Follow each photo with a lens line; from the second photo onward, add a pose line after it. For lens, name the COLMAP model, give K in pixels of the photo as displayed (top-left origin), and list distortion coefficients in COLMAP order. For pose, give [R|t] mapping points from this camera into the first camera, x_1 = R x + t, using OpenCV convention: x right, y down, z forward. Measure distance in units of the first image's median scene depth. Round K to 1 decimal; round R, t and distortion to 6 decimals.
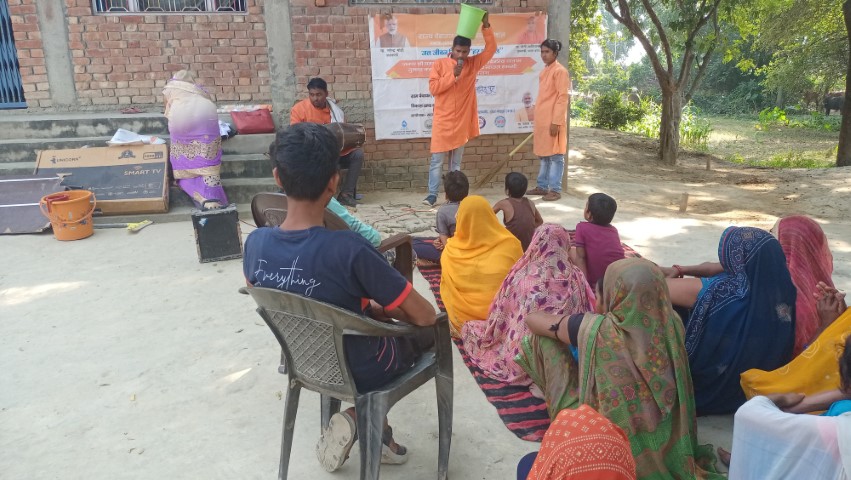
lens RADIAL K [[631.4, 0, 425.5], [0, 631.4, 240.0], [0, 0, 1]] dist [0.055648, -0.065592]
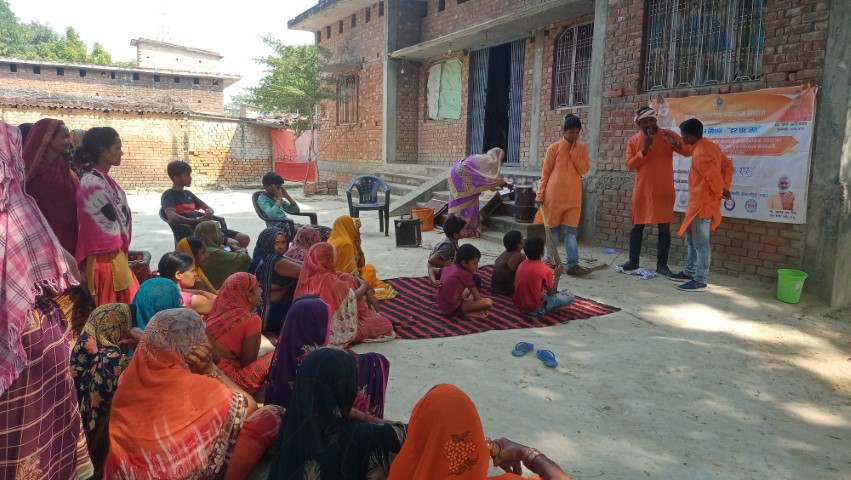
lens RADIAL K [[635.2, 0, 425.5], [0, 635.2, 240.0], [0, 0, 1]] dist [0.070426, -0.107054]
pose [[0.257188, 0.158452, -0.953282, 0.900549], [-0.257667, 0.961997, 0.090384, -0.107205], [0.931377, 0.222383, 0.288242, 0.330430]]
